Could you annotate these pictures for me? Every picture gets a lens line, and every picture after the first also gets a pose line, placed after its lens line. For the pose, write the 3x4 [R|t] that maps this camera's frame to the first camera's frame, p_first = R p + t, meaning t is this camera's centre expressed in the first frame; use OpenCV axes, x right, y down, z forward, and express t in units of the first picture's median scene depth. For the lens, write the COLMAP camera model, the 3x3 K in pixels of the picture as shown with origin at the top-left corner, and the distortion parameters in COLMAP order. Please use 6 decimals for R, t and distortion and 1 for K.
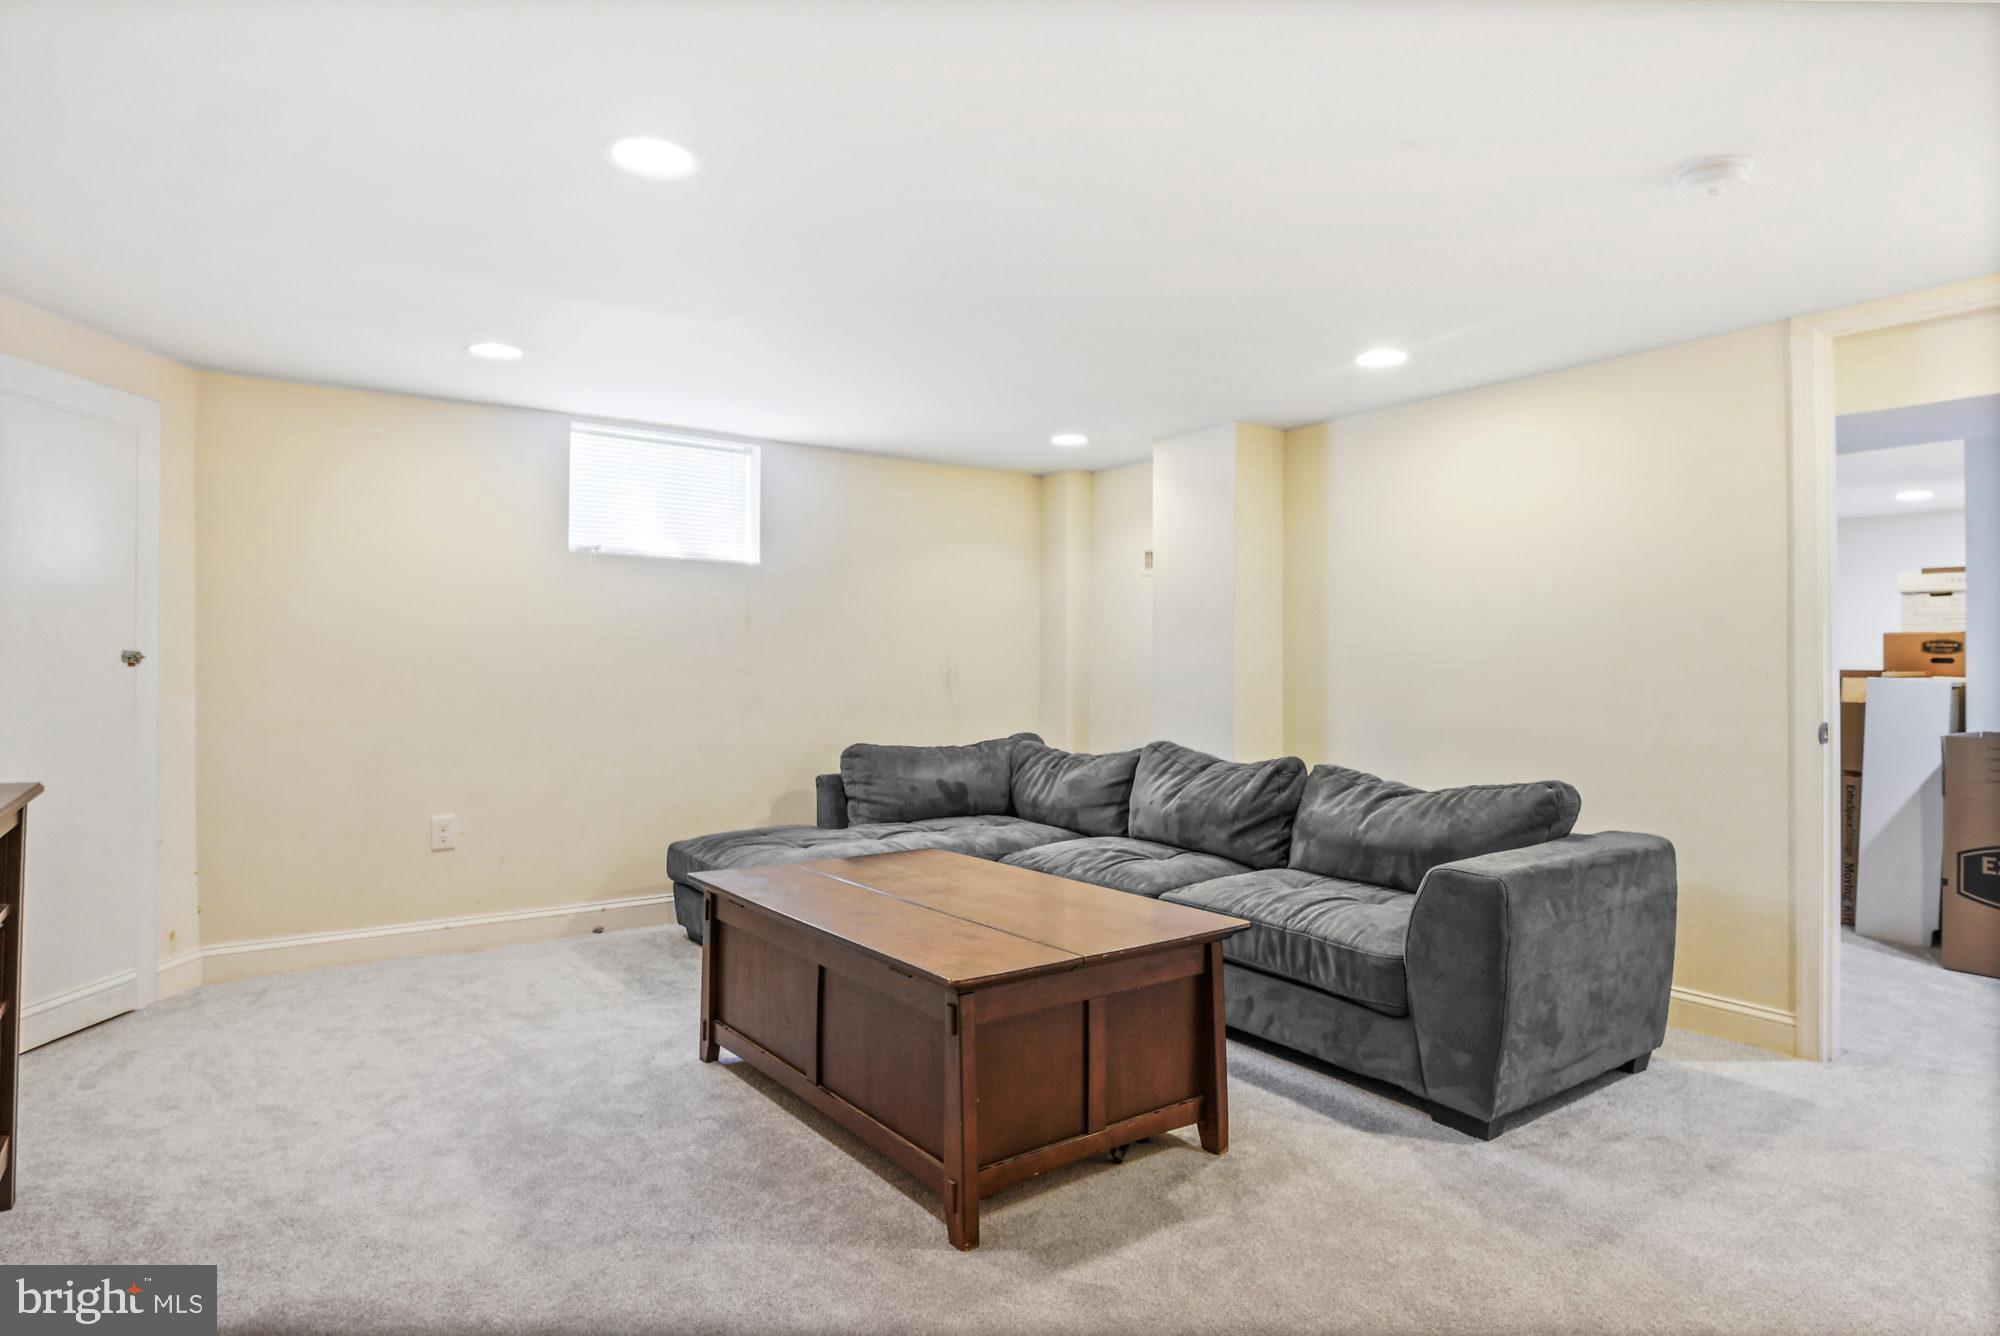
lens RADIAL K [[1113.1, 0, 999.3], [0, 1113.1, 670.5], [0, 0, 1]] dist [-0.000223, -0.000146]
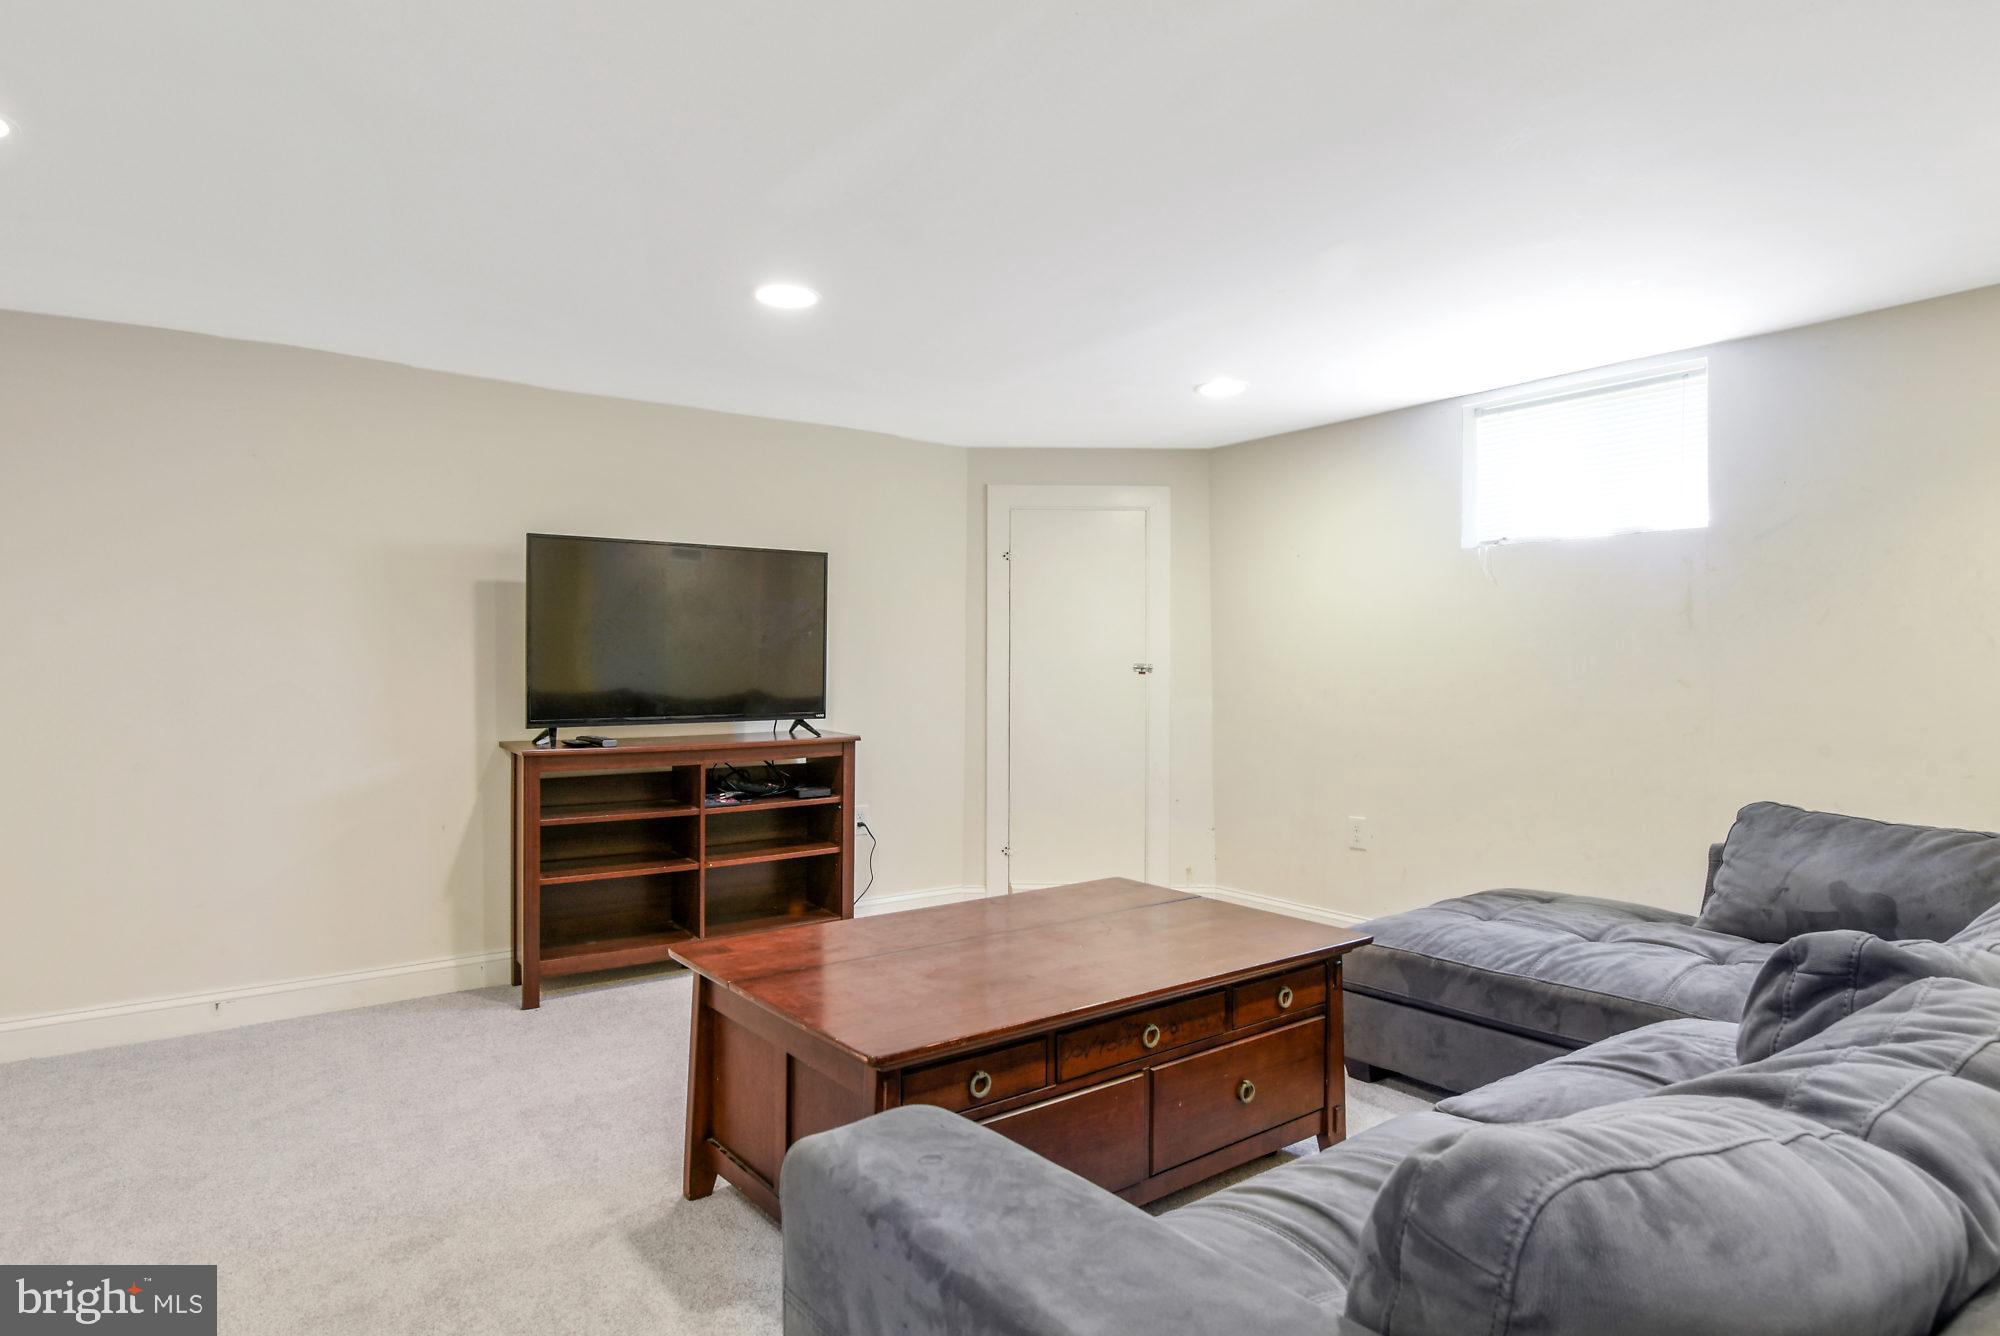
lens RADIAL K [[1113.1, 0, 998.6], [0, 1113.1, 666.5], [0, 0, 1]] dist [-0.000223, -0.000146]
pose [[0.023206, -0.004706, -0.999720, 0.514216], [-0.000479, 0.999989, -0.004718, -0.006180], [0.999731, 0.000588, 0.023204, 0.597107]]
